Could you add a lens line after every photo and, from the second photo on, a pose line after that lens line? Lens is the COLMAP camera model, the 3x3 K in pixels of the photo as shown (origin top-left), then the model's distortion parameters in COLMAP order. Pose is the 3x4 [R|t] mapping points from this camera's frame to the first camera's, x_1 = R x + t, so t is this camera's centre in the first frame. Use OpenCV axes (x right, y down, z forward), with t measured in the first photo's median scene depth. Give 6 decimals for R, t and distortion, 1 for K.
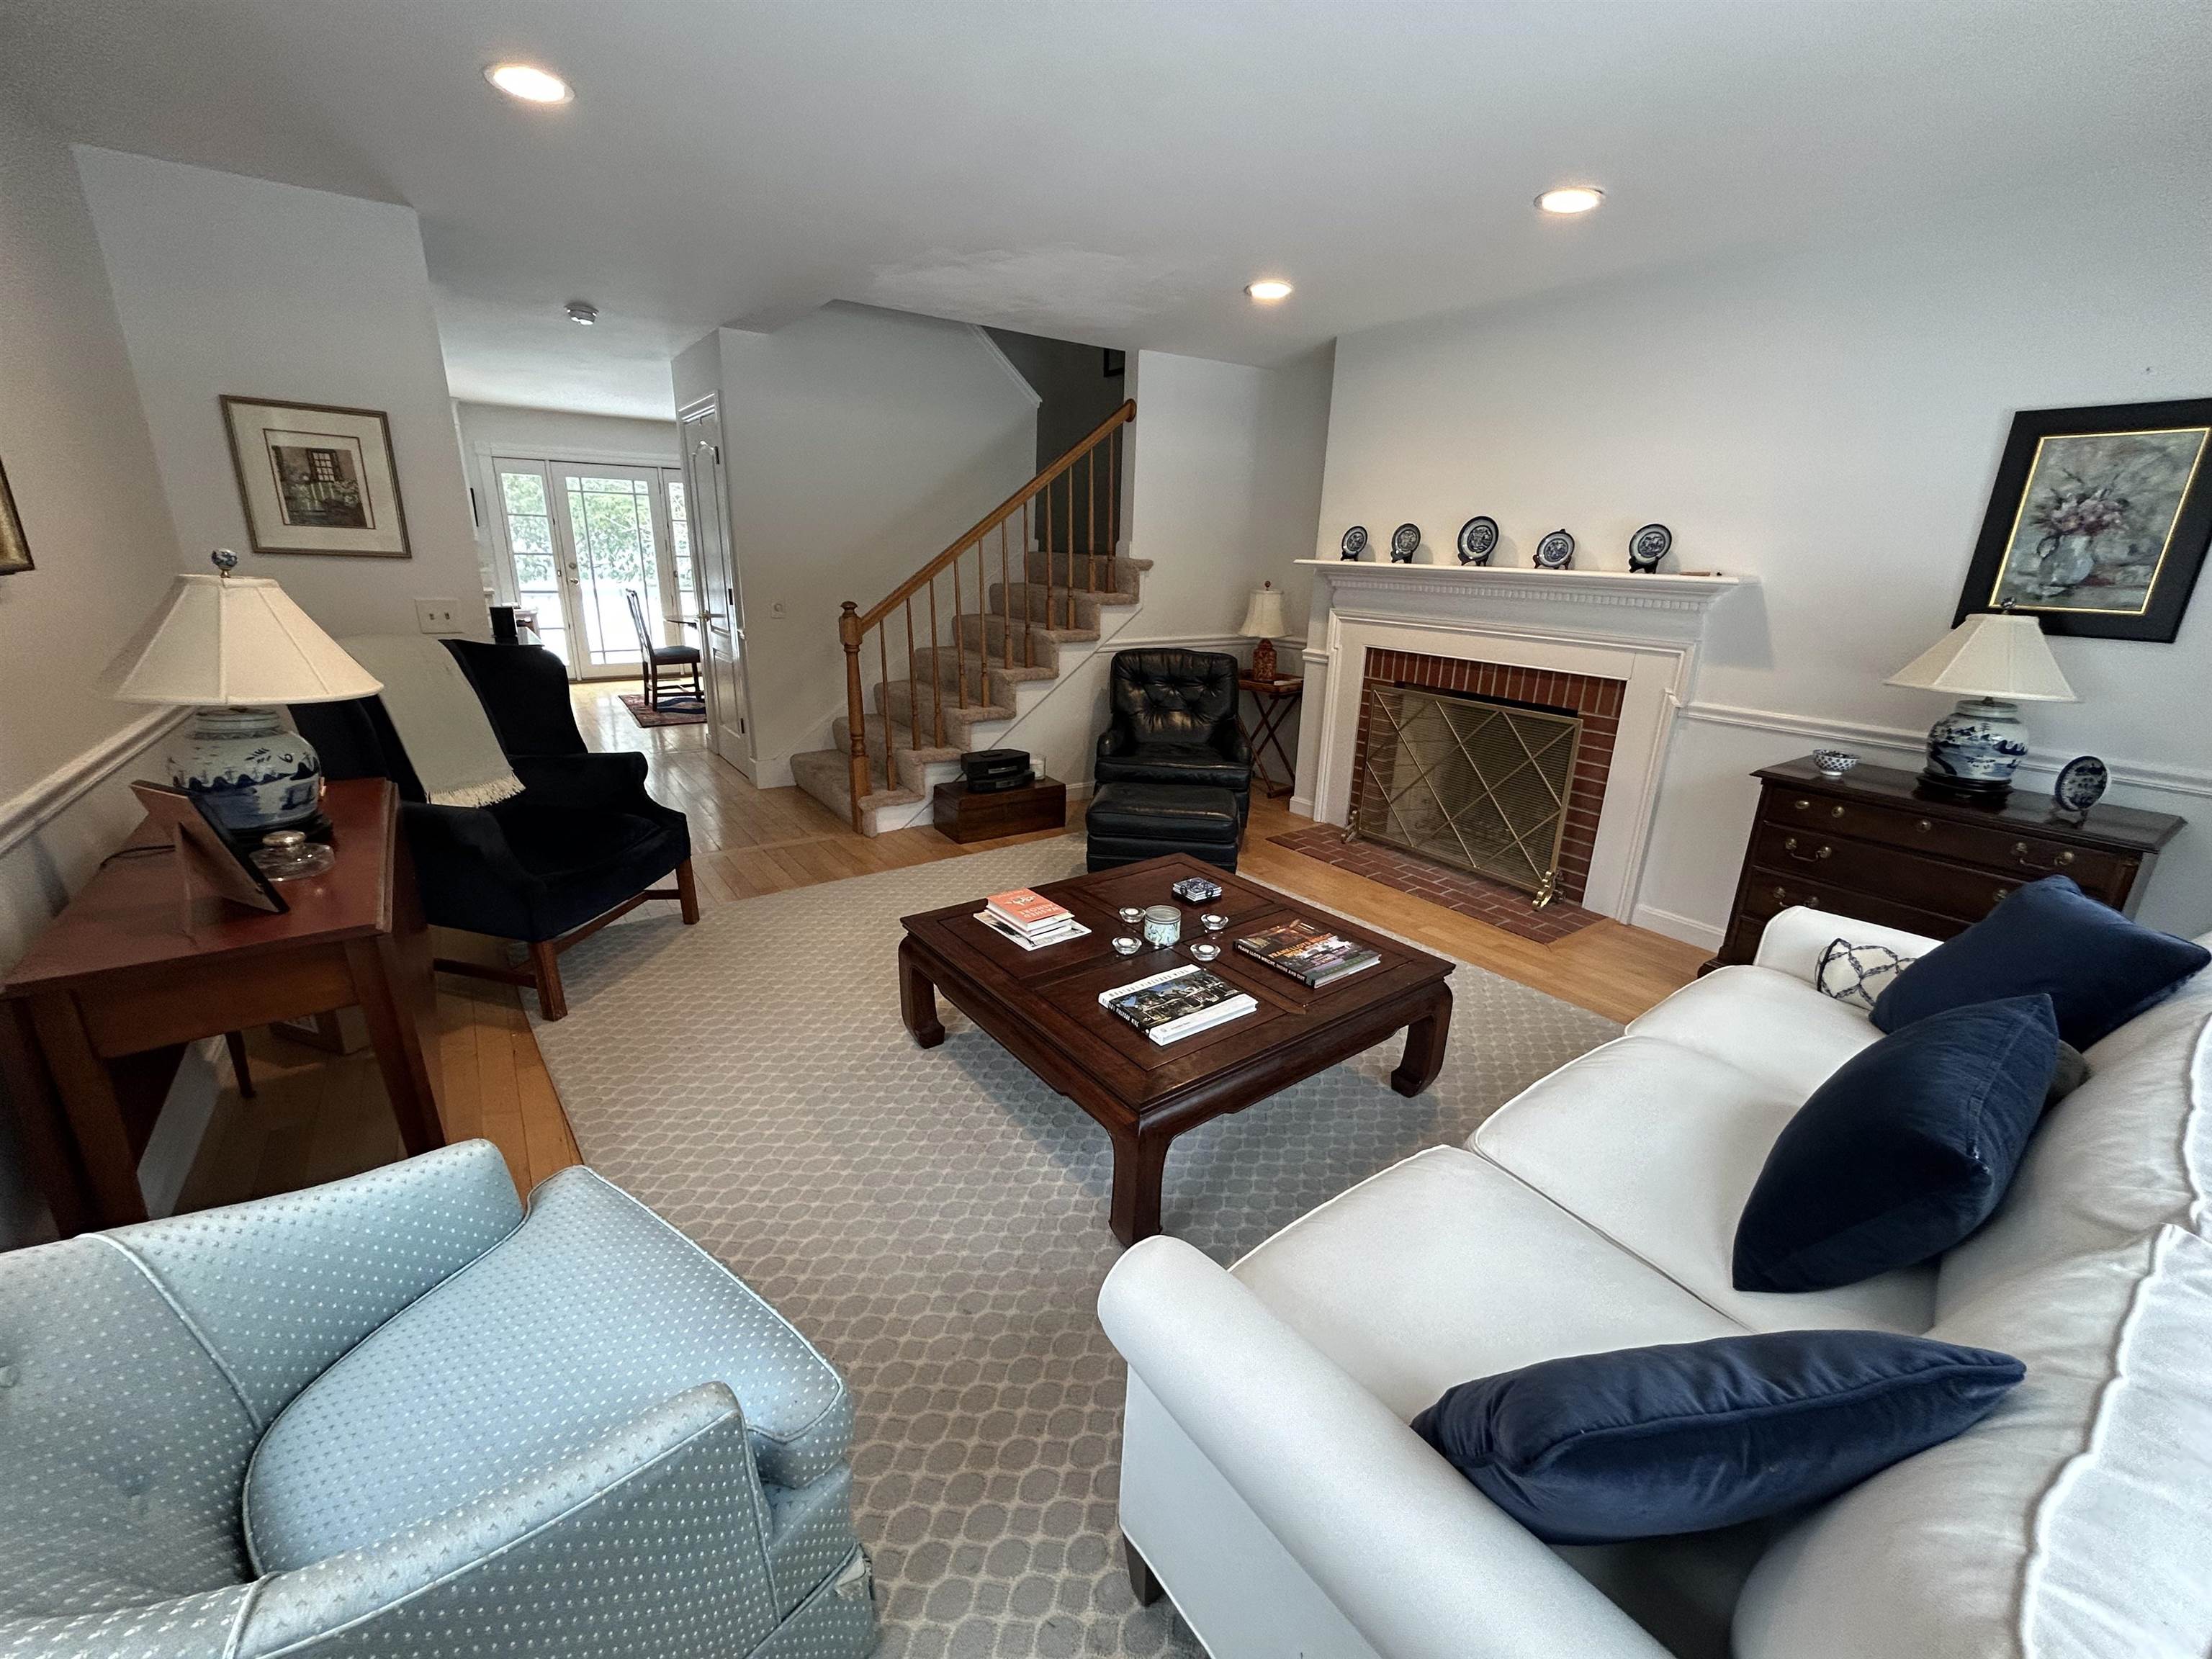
lens RADIAL K [[887.5, 0, 1104.3], [0, 887.5, 846.2], [0, 0, 1]] dist [-0.009652, -0.000199]
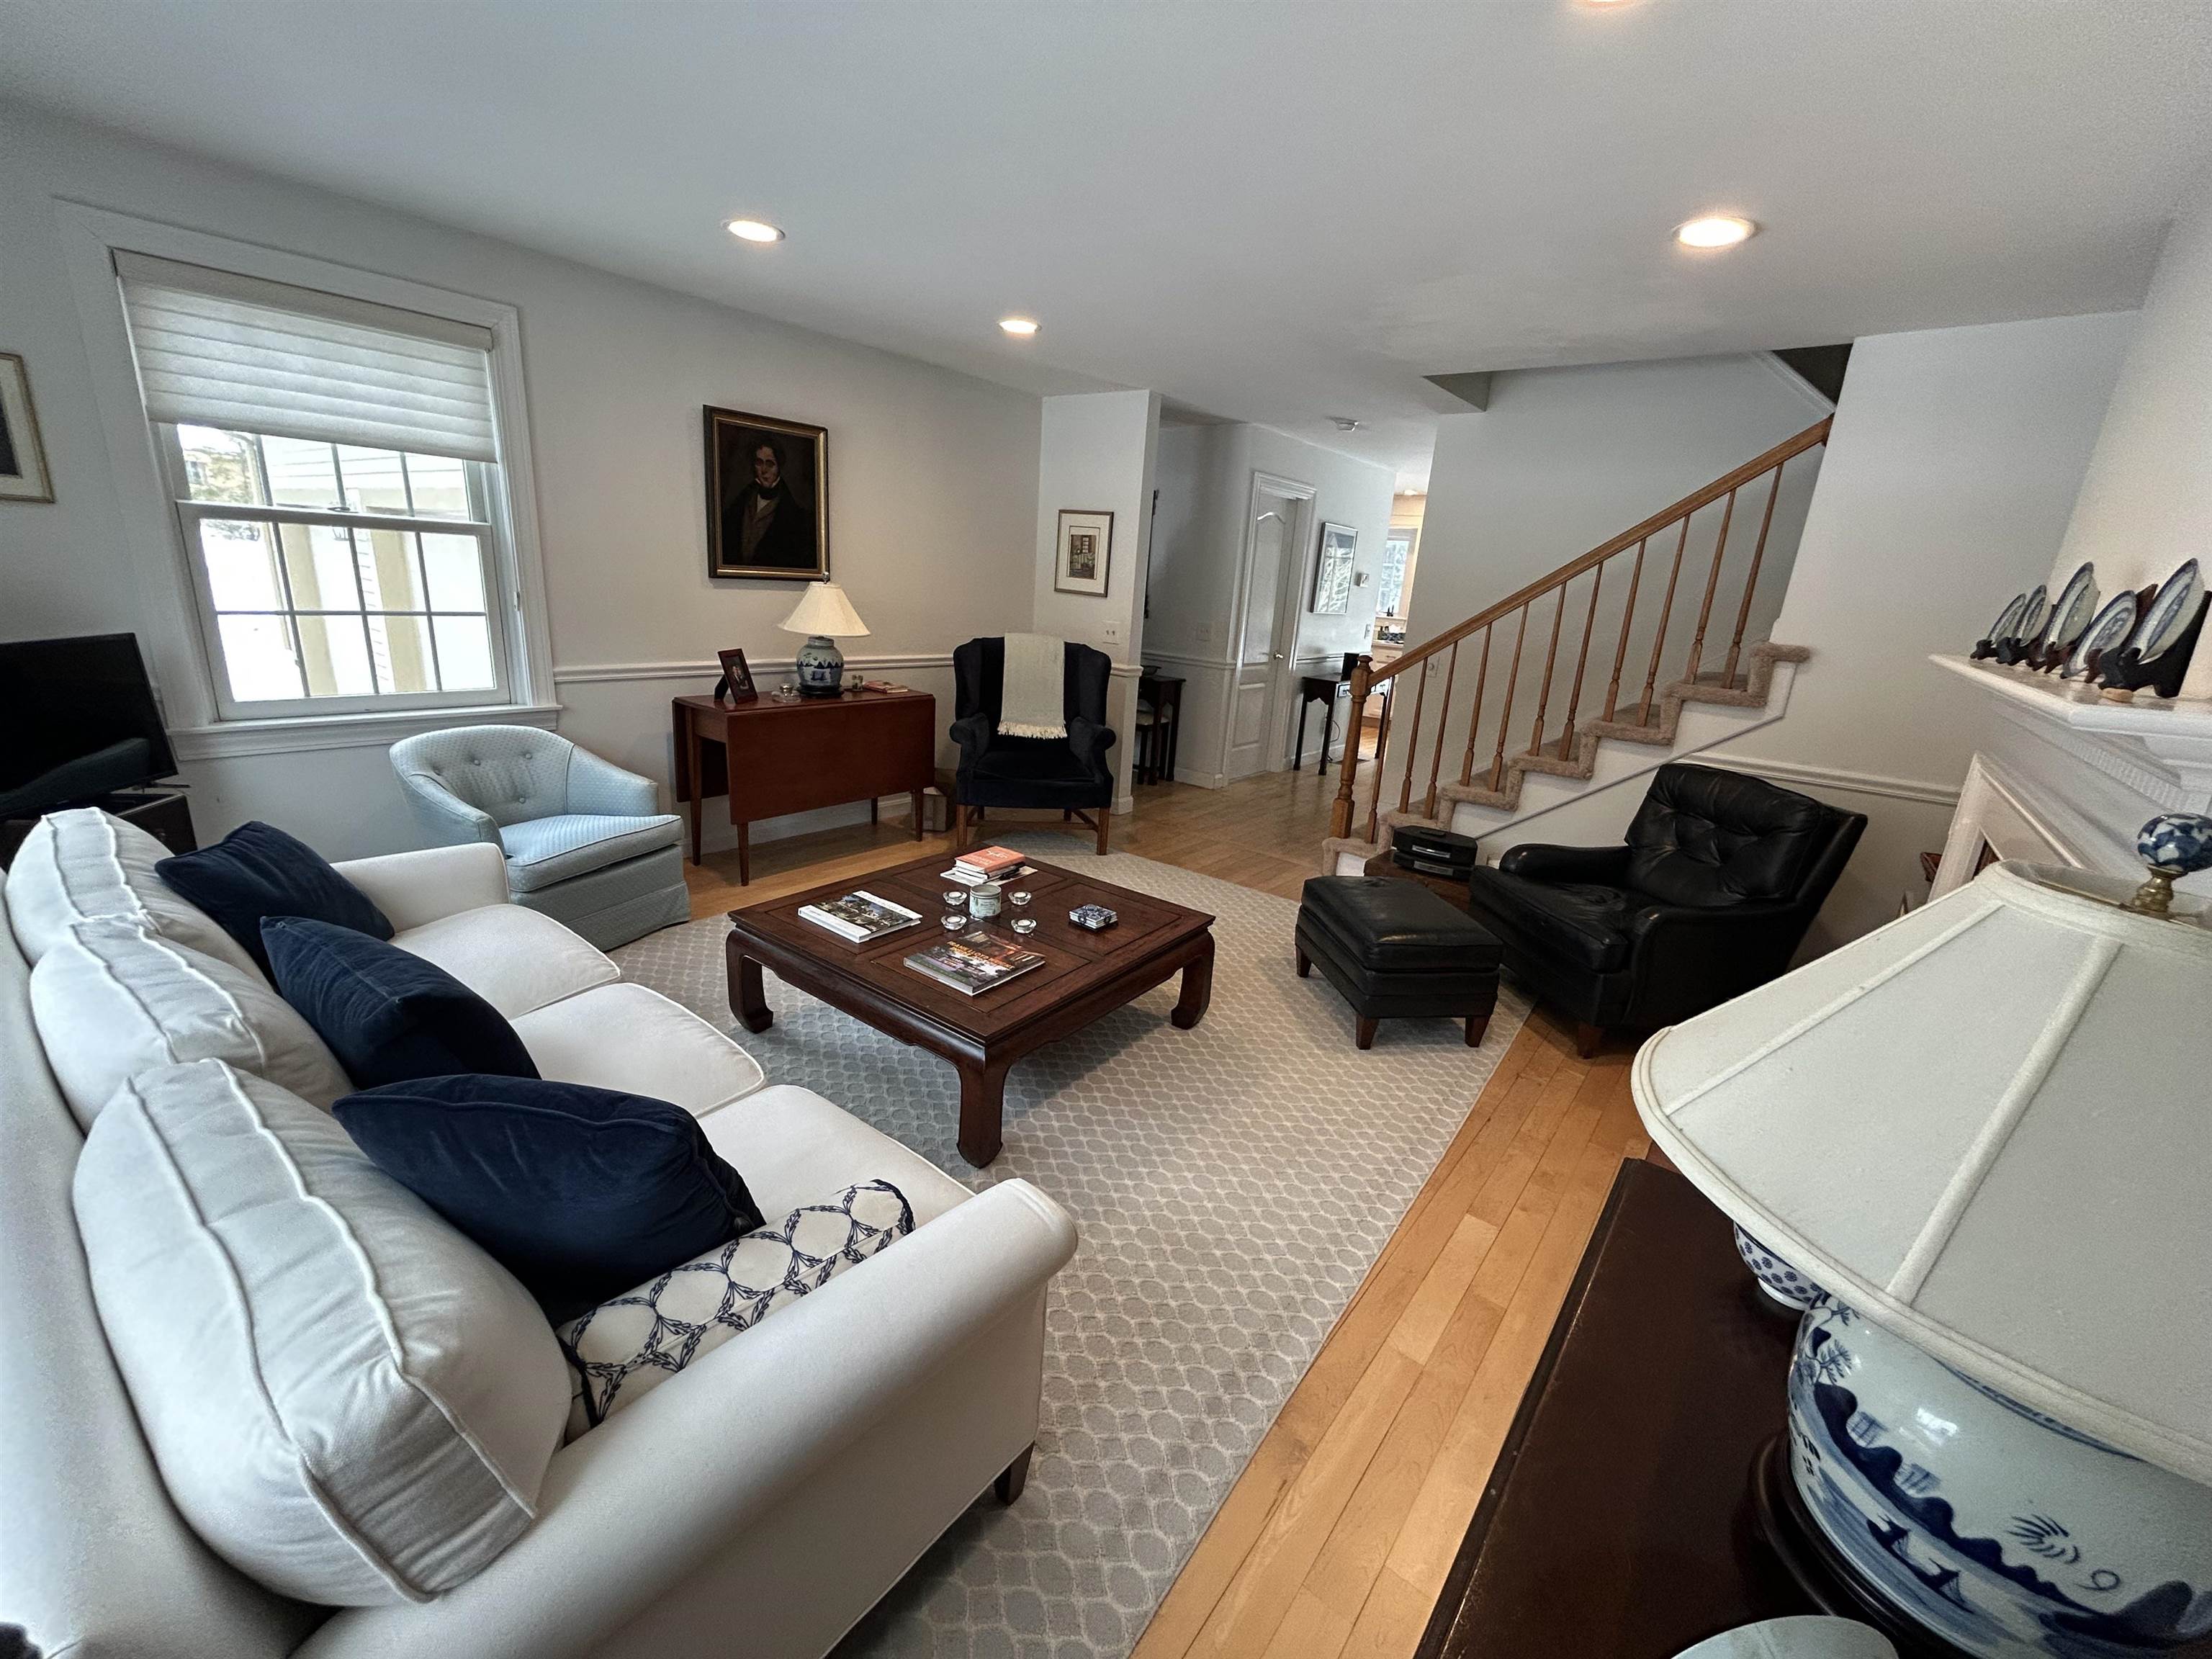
lens RADIAL K [[899.2, 0, 1100.4], [0, 899.2, 824.0], [0, 0, 1]] dist [-0.001927, -0.000048]
pose [[0.267354, 0.246911, -0.931427, 0.881769], [-0.360971, 0.921891, 0.140772, -0.165759], [0.893433, 0.298583, 0.335599, 0.543295]]
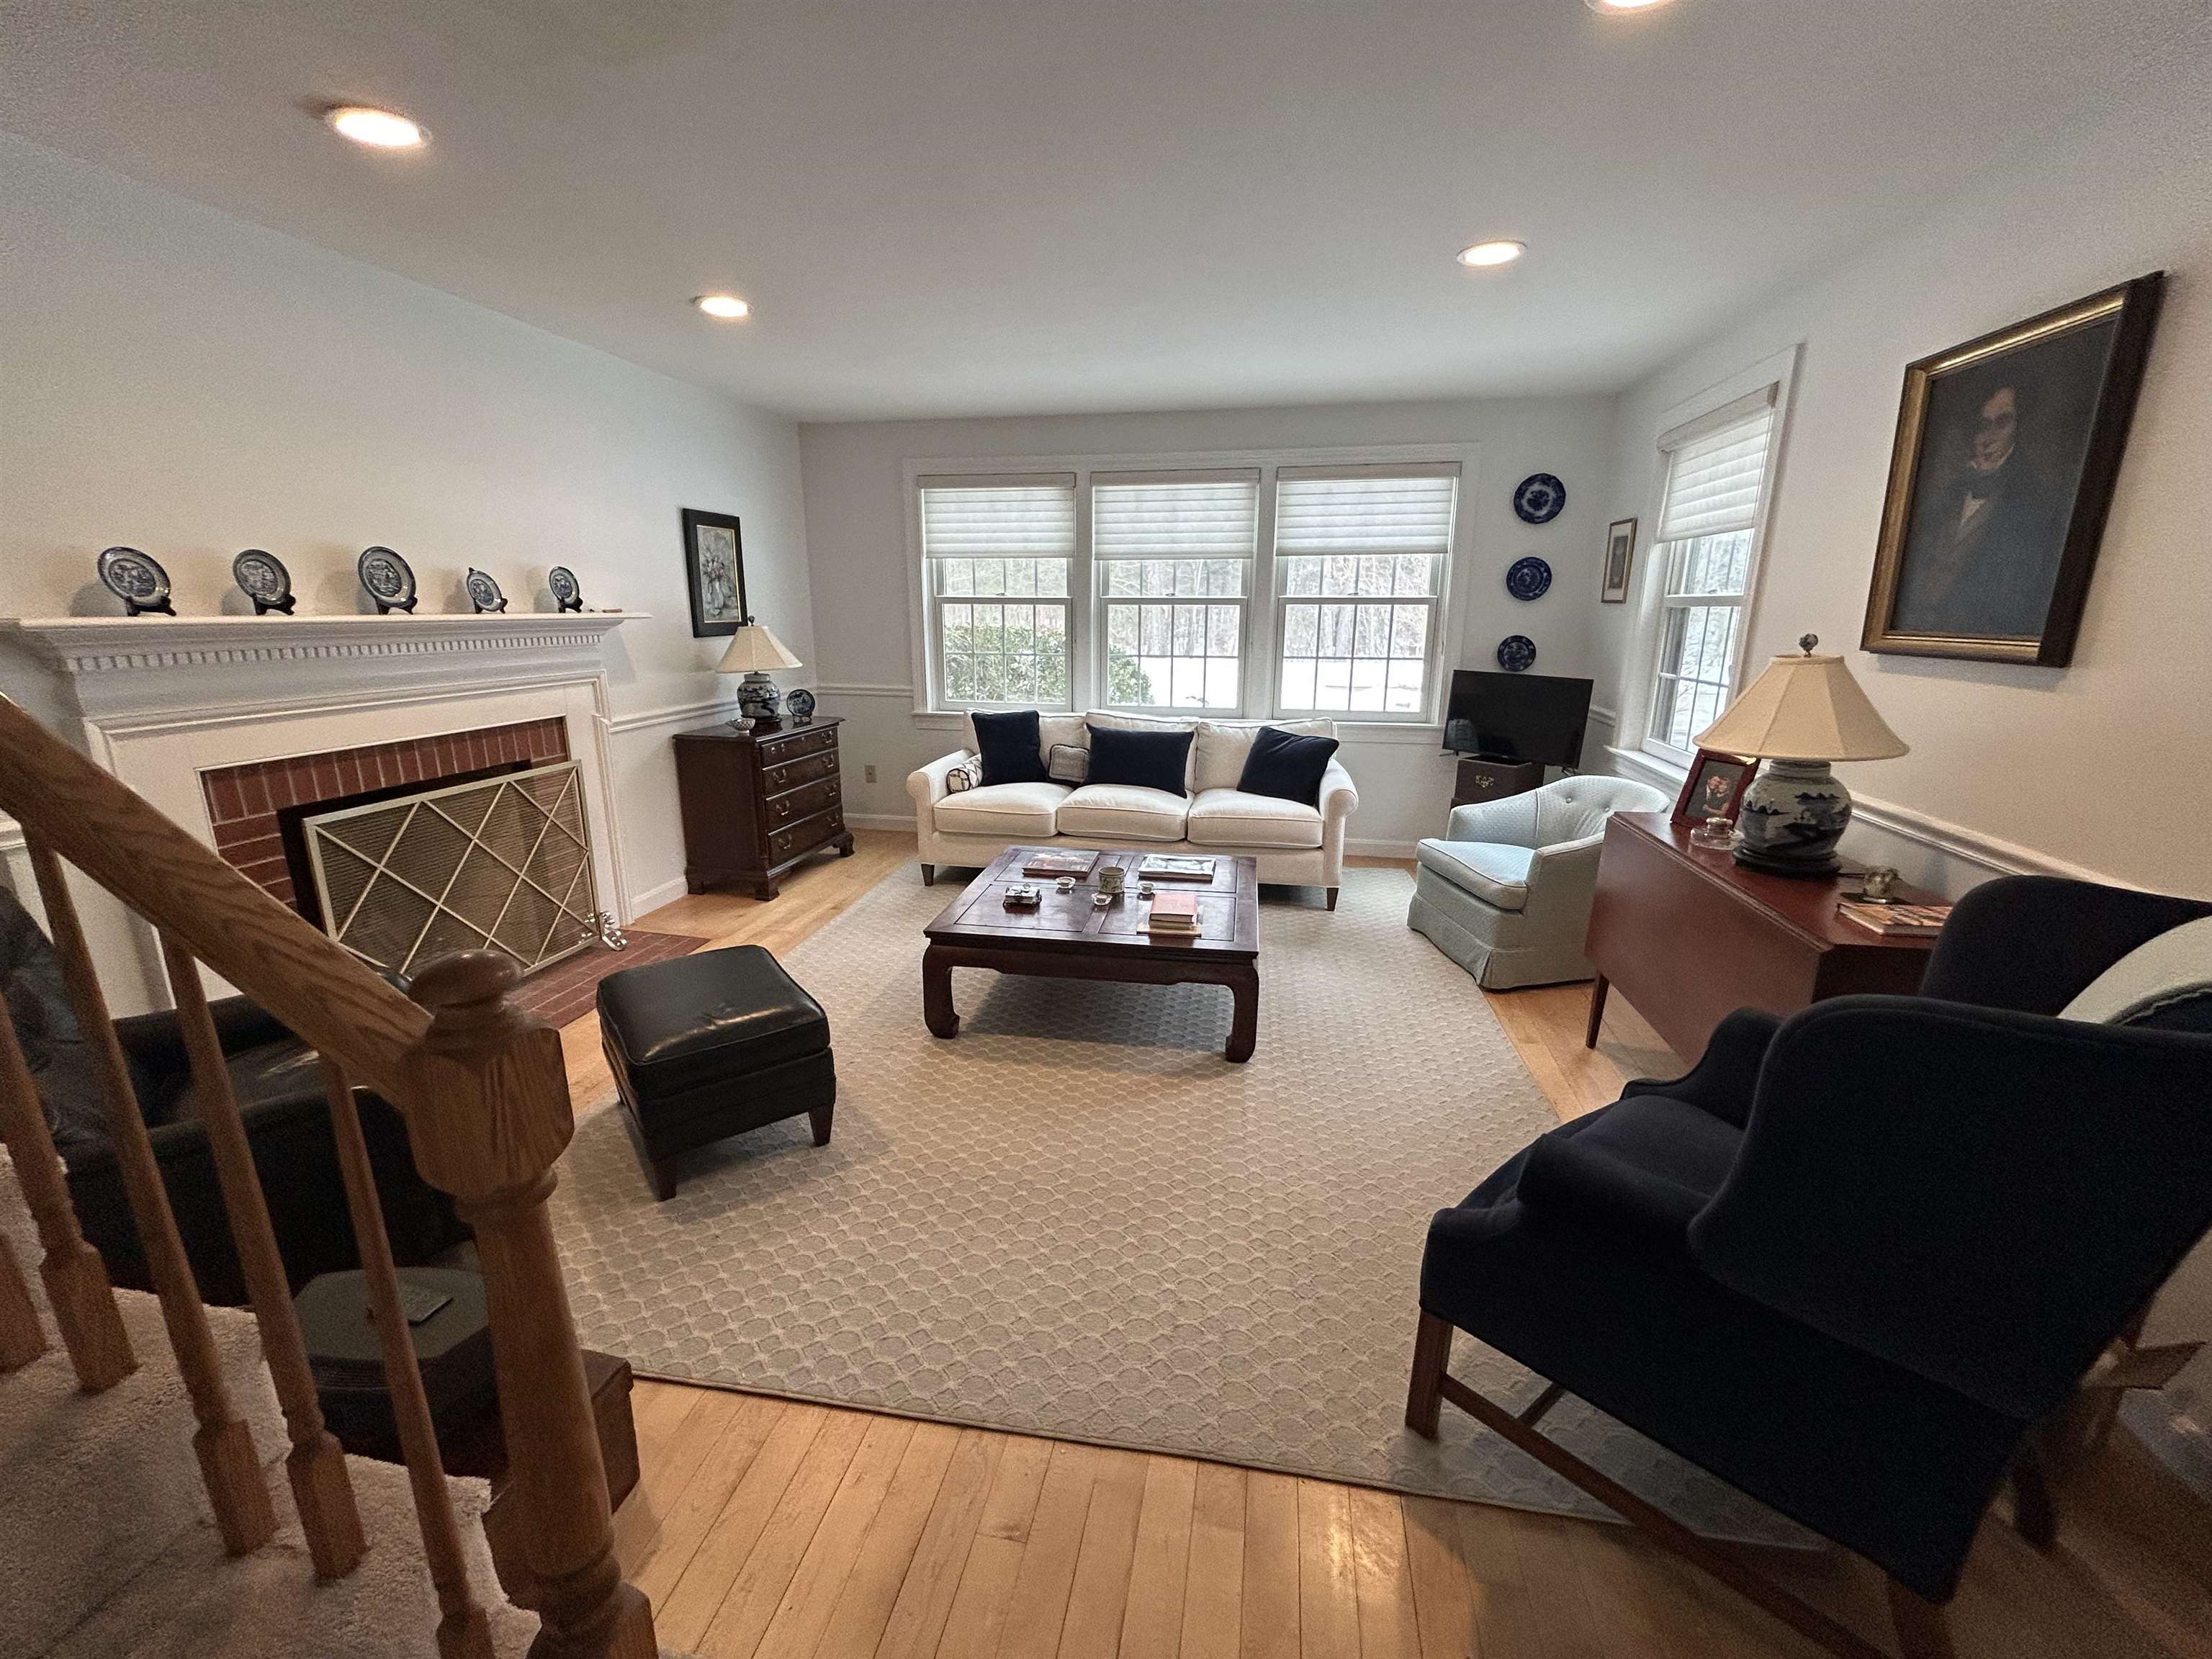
lens RADIAL K [[889.0, 0, 1112.3], [0, 889.0, 822.1], [0, 0, 1]] dist [-0.001454, -0.000228]
pose [[-0.697947, -0.200904, 0.687392, -0.645228], [0.204487, 0.863976, 0.460141, -0.464264], [-0.686335, 0.461717, -0.561927, 1.308566]]
